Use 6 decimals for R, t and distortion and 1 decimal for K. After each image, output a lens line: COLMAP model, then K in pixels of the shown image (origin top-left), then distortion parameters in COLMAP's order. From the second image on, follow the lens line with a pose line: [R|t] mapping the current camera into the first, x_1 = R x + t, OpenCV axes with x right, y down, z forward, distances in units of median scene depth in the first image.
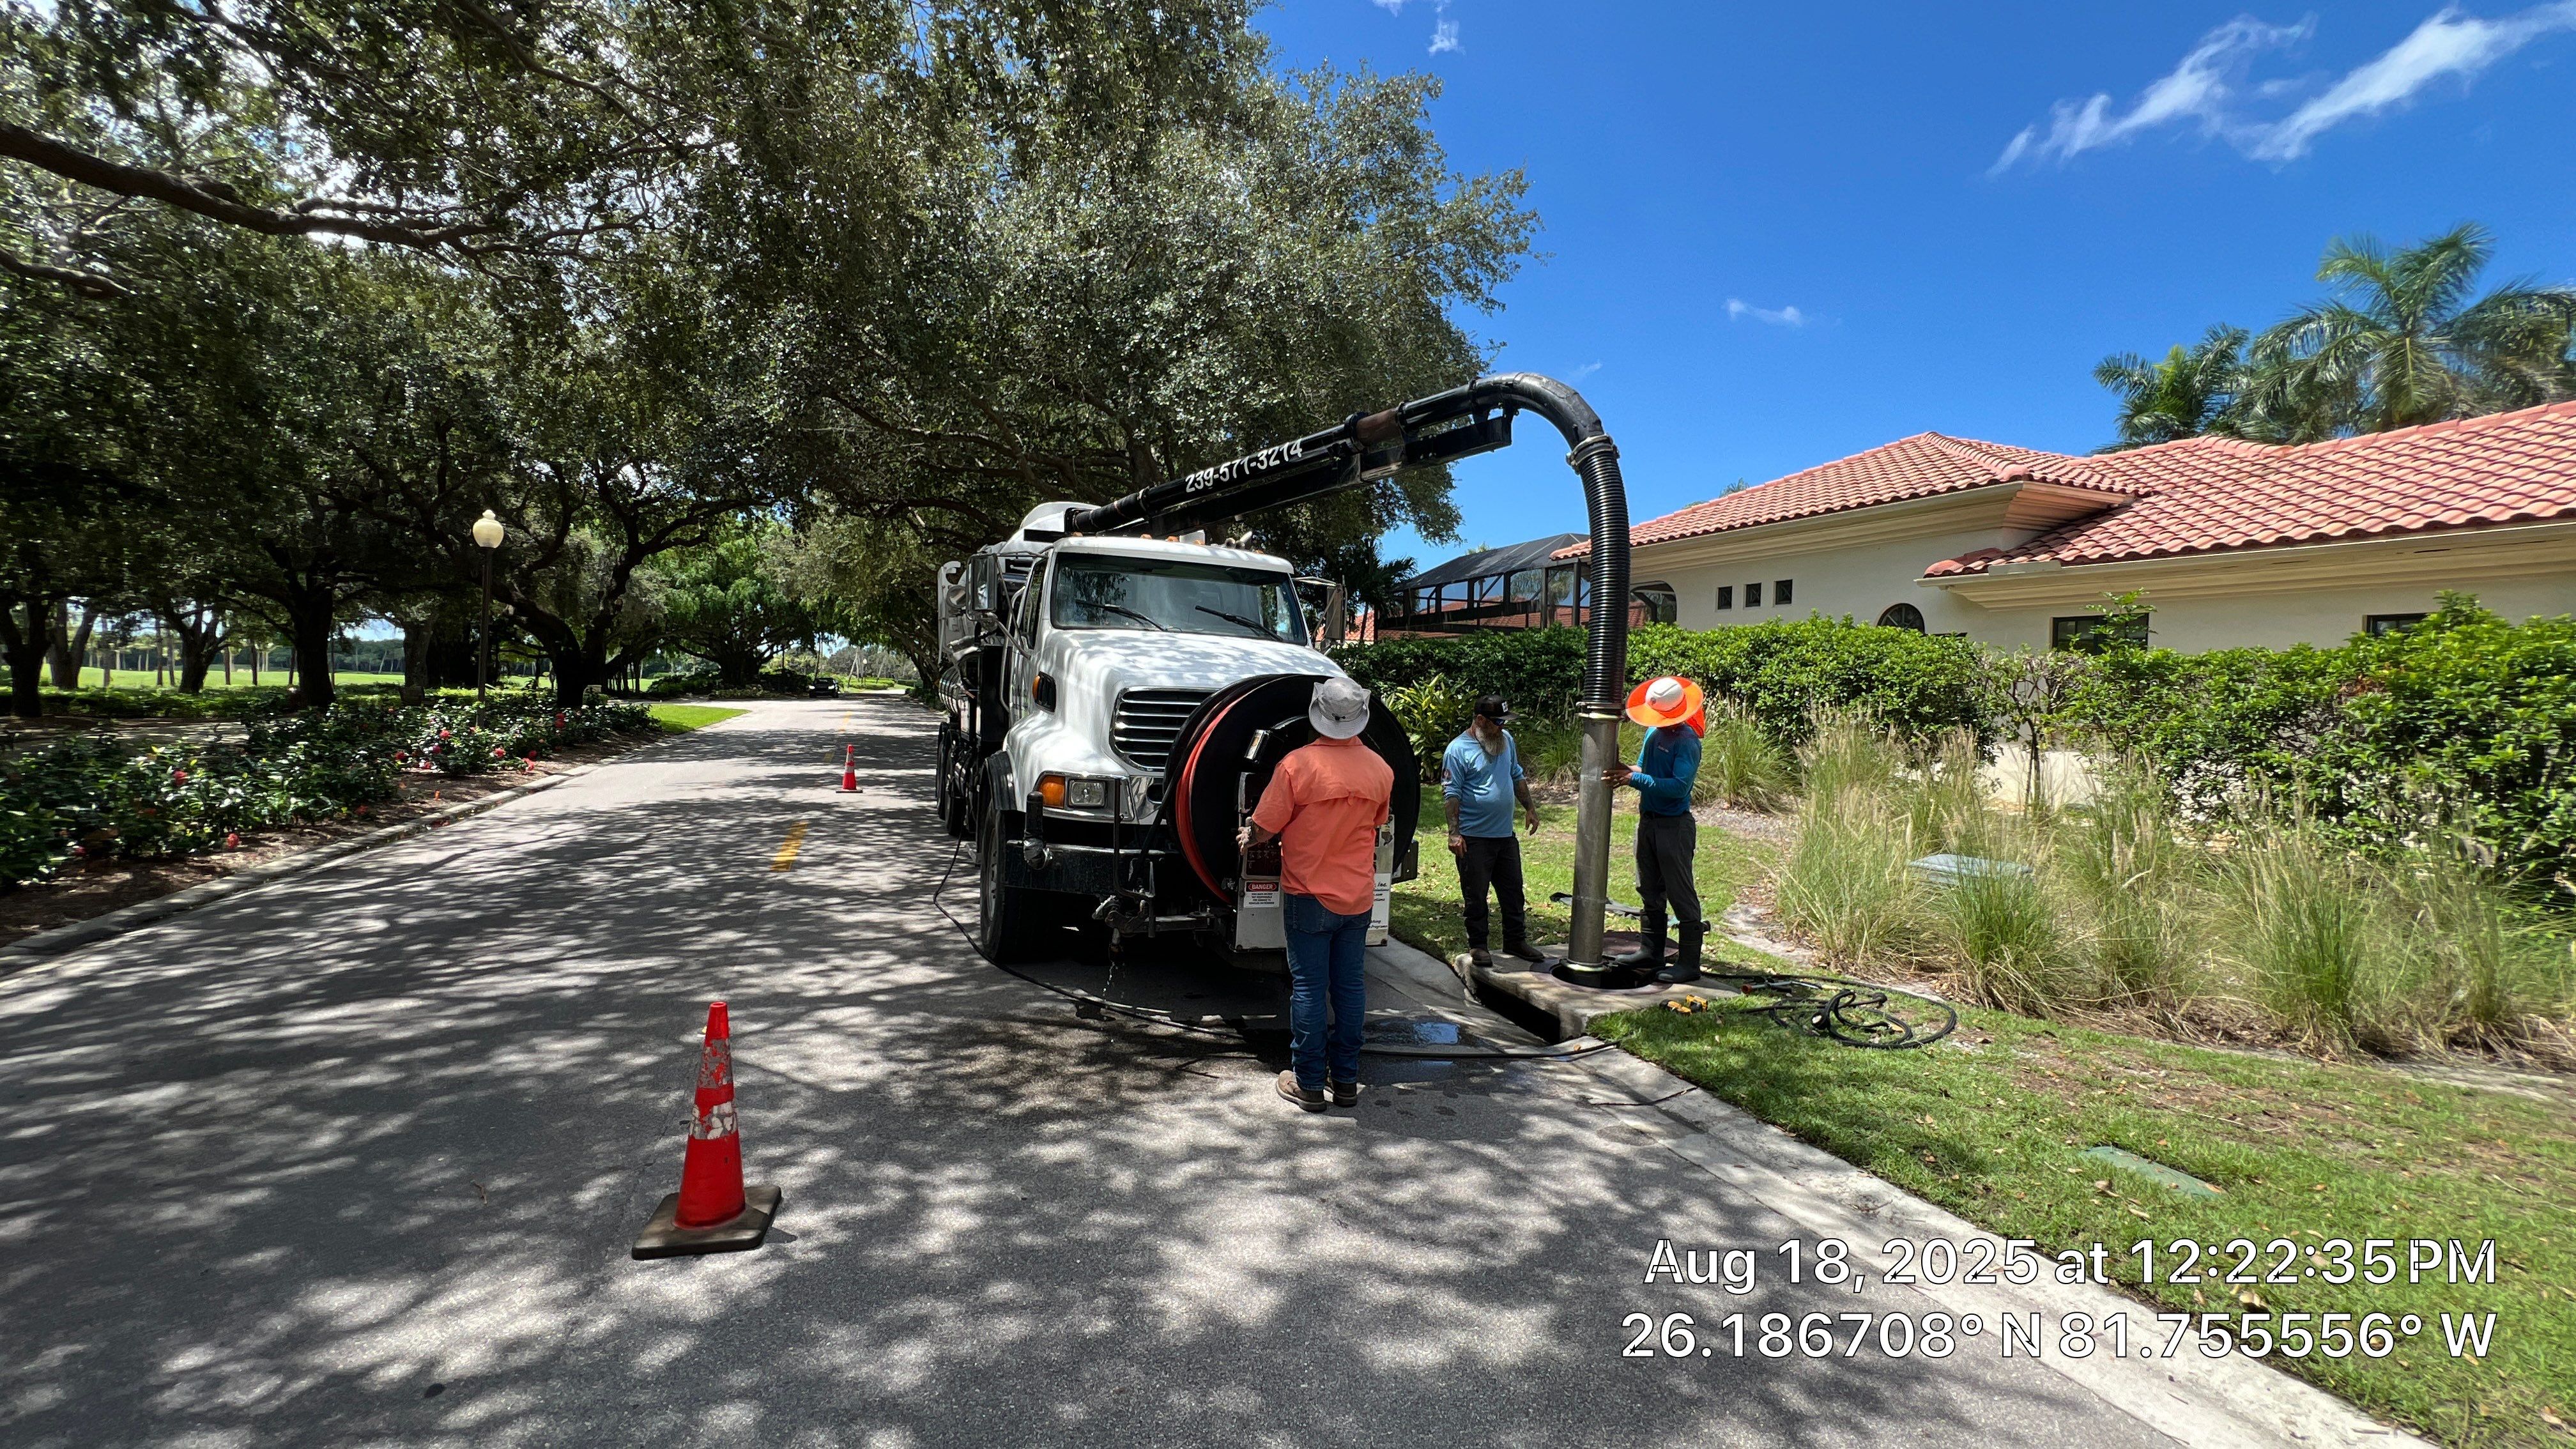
lens RADIAL K [[1034.5, 0, 1276.6], [0, 1034.5, 726.3], [0, 0, 1]] dist [-0.007652, 0.002361]
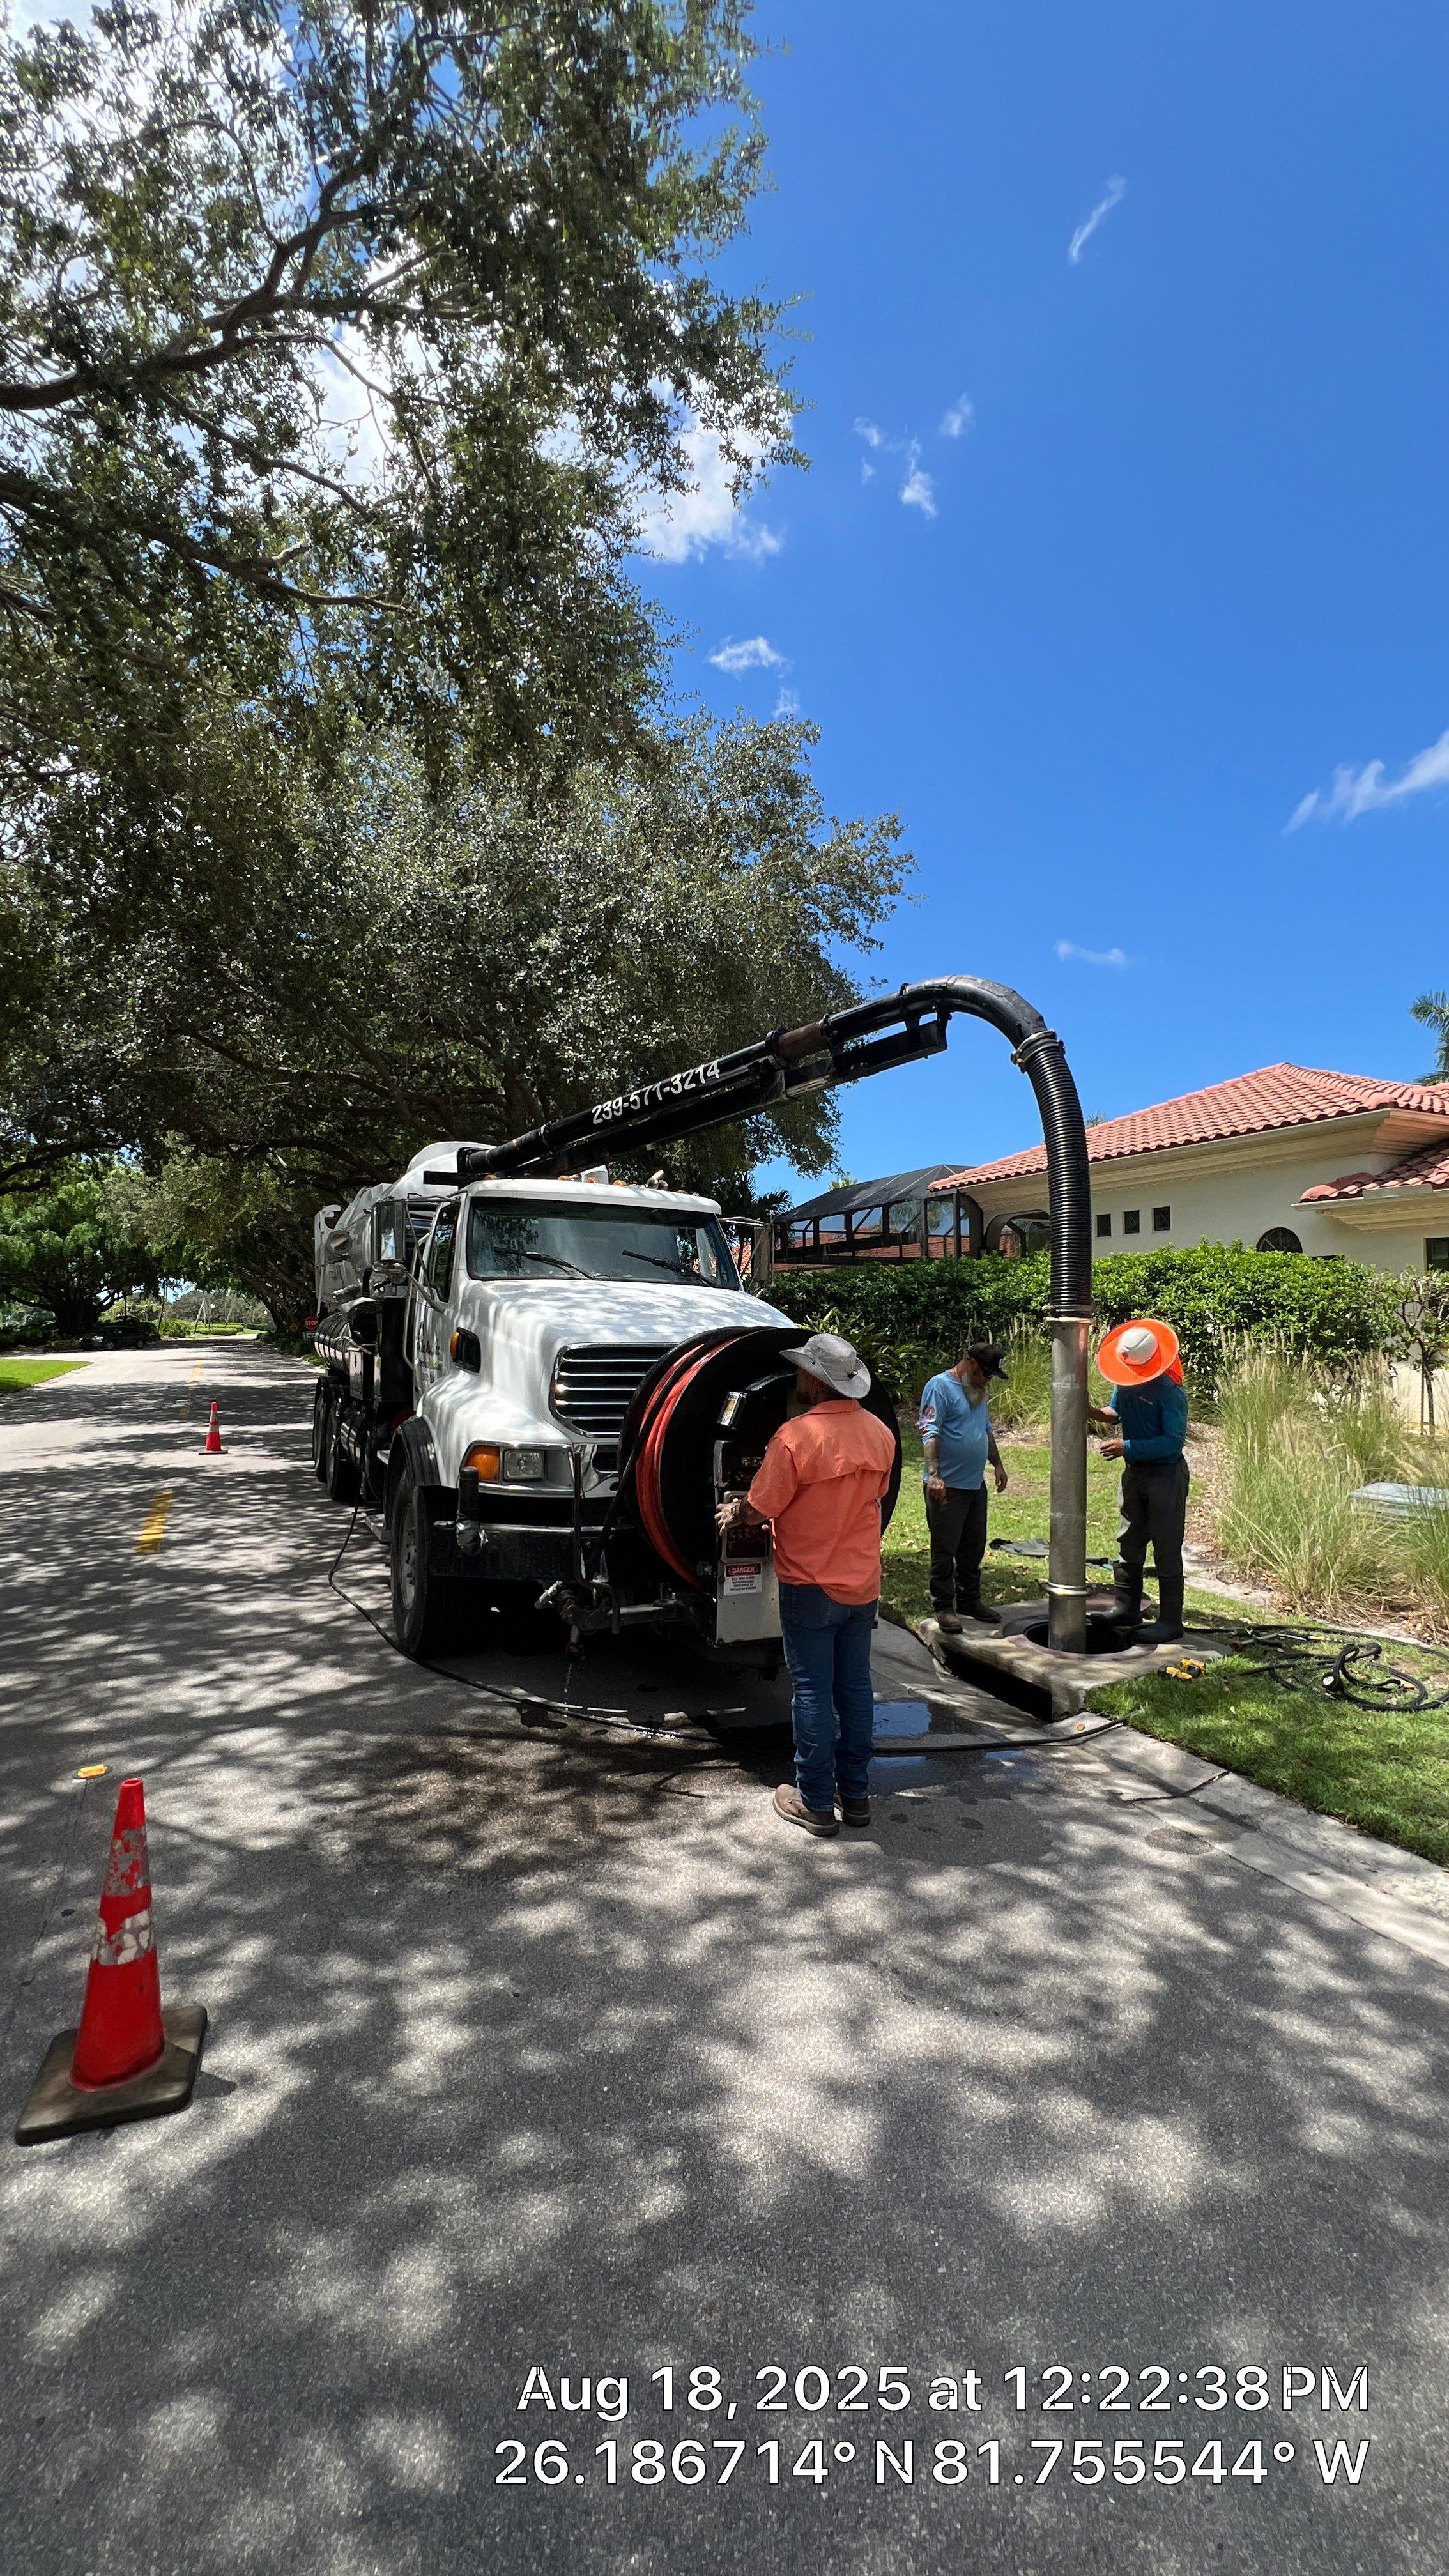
lens RADIAL K [[1031.9, 0, 724.5], [0, 1031.9, 1288.0], [0, 0, 1]] dist [-0.003769, 0.000732]
pose [[0.996137, -0.025346, 0.084079, -0.061346], [0.030982, 0.997311, -0.066419, -0.017387], [-0.082169, 0.068767, 0.994243, 0.064774]]
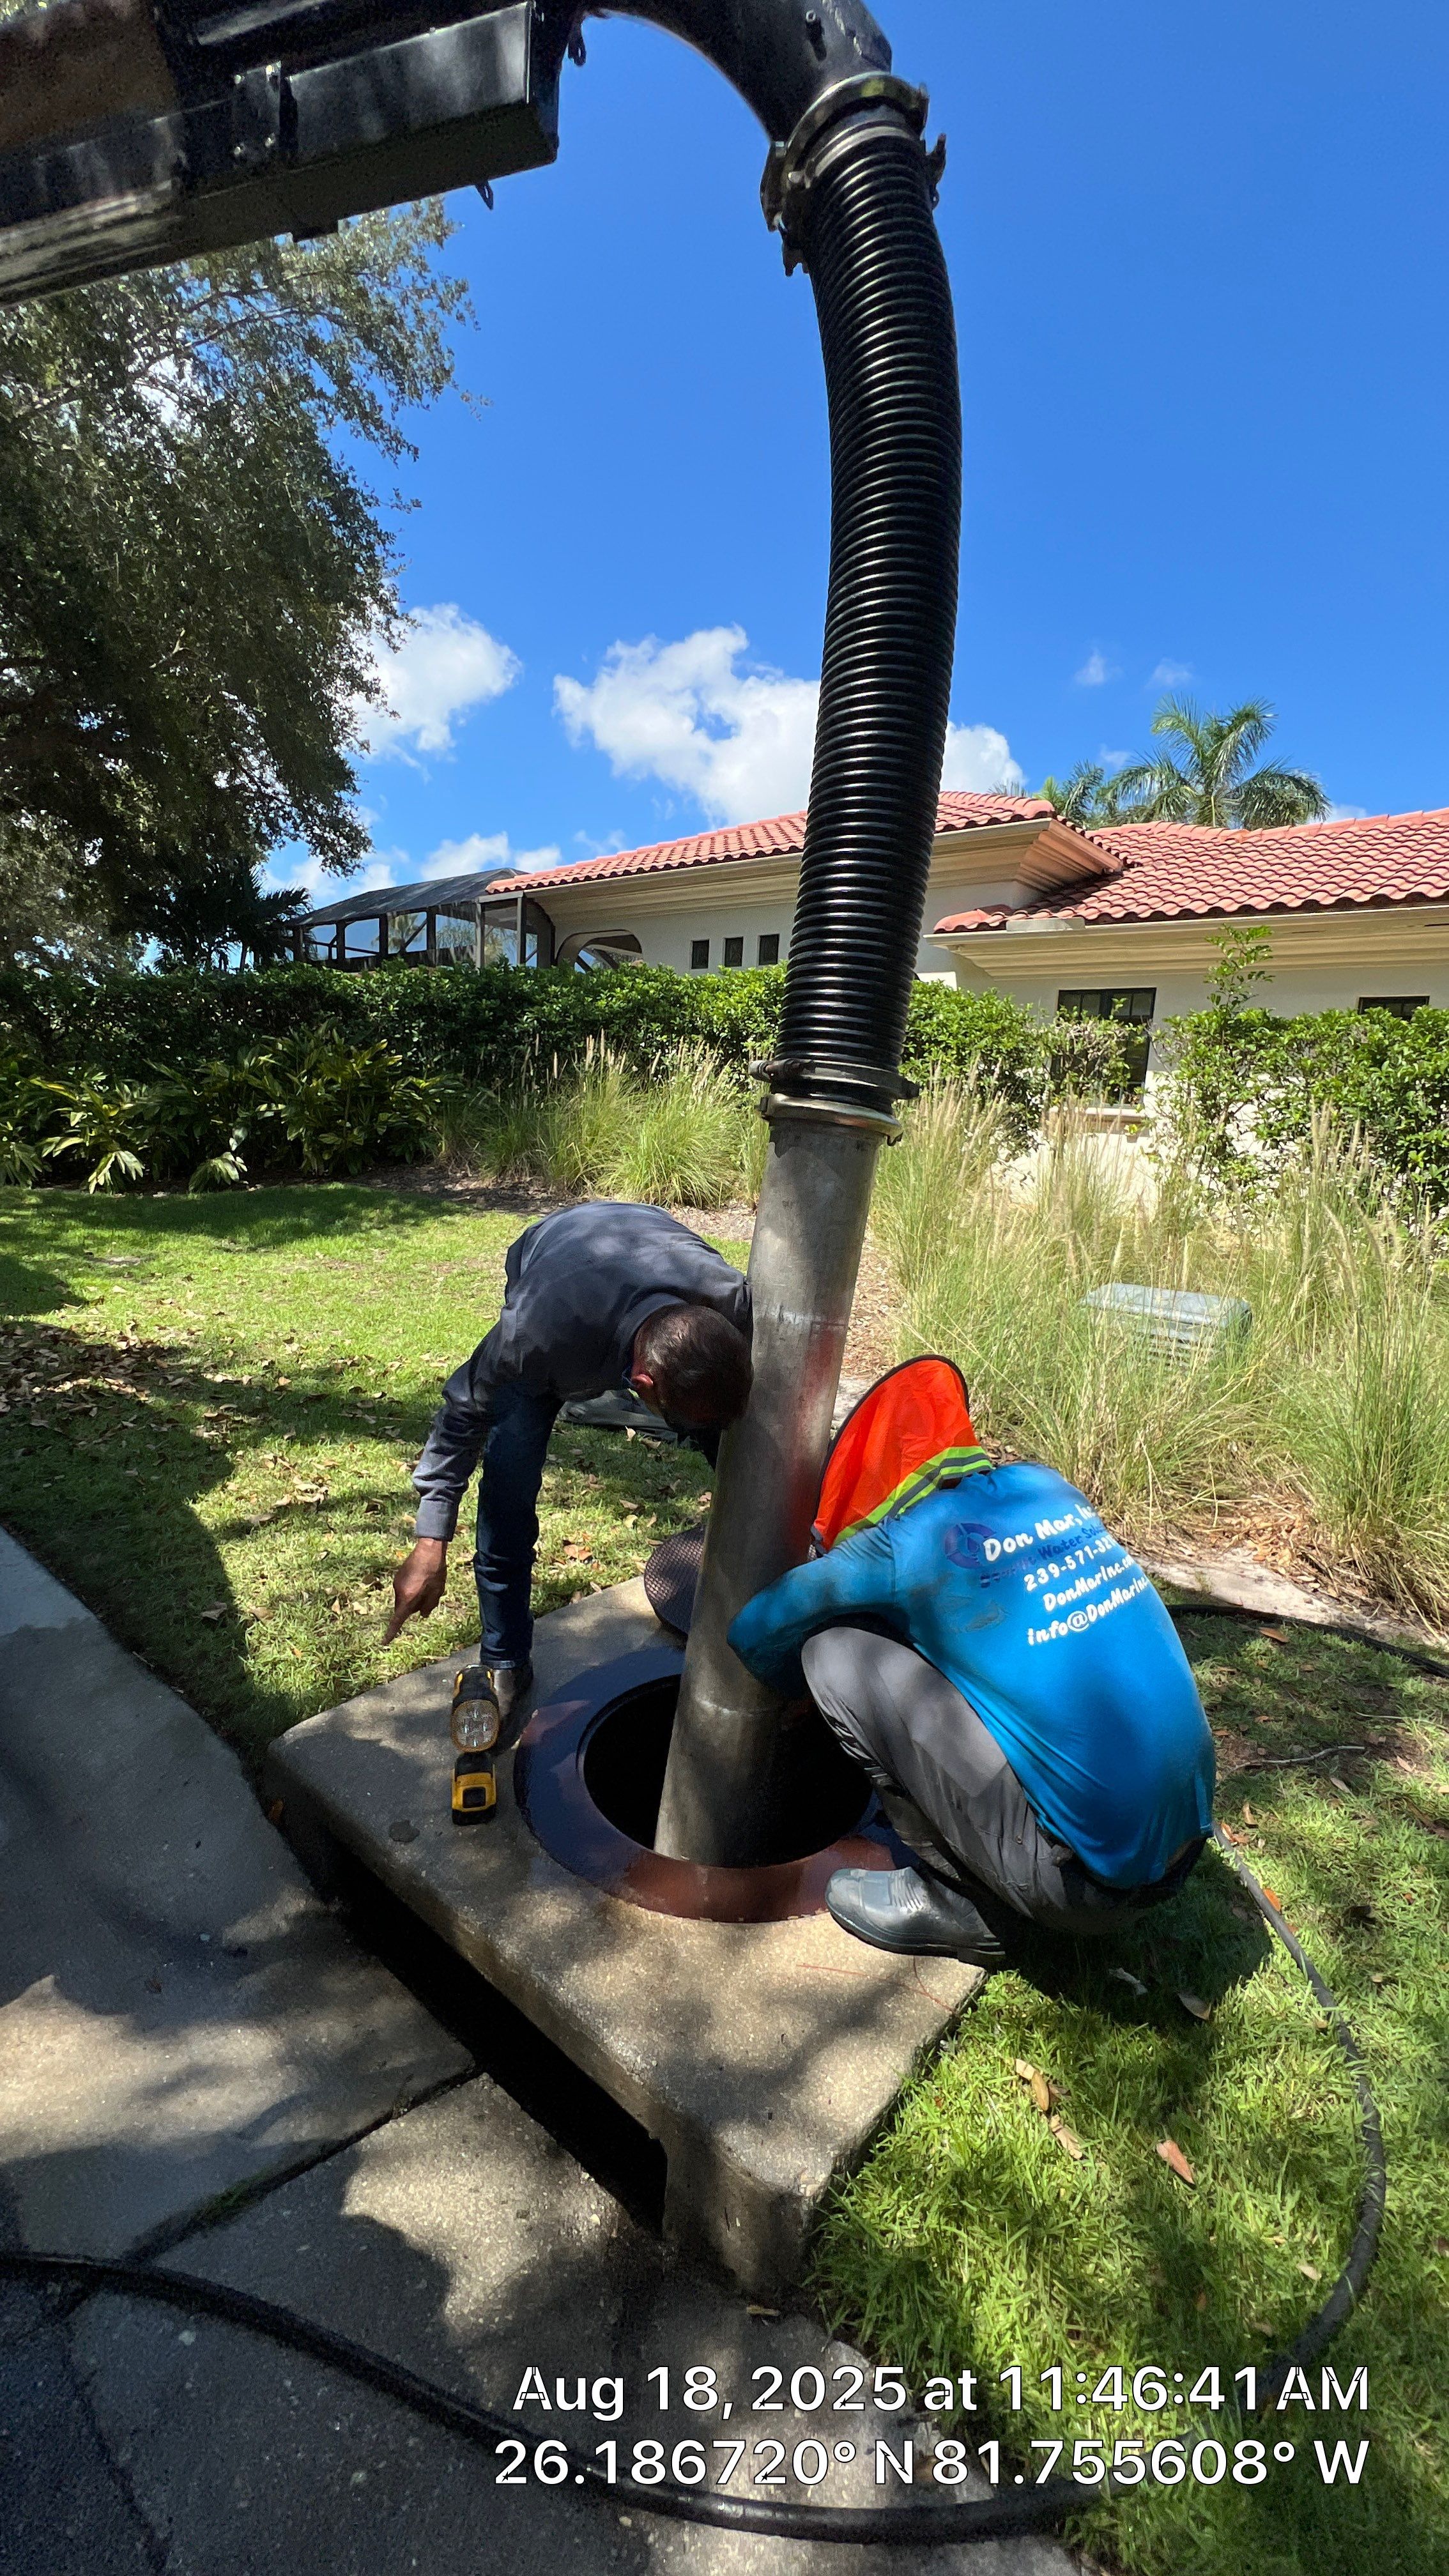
lens RADIAL K [[1029.0, 0, 728.4], [0, 1029.0, 1282.3], [0, 0, 1]] dist [-0.004237, 0.000606]
pose [[0.880450, -0.050994, 0.471389, 0.135769], [-0.020522, 0.989169, 0.145336, 0.036380], [-0.473695, -0.137635, 0.869868, 0.601483]]
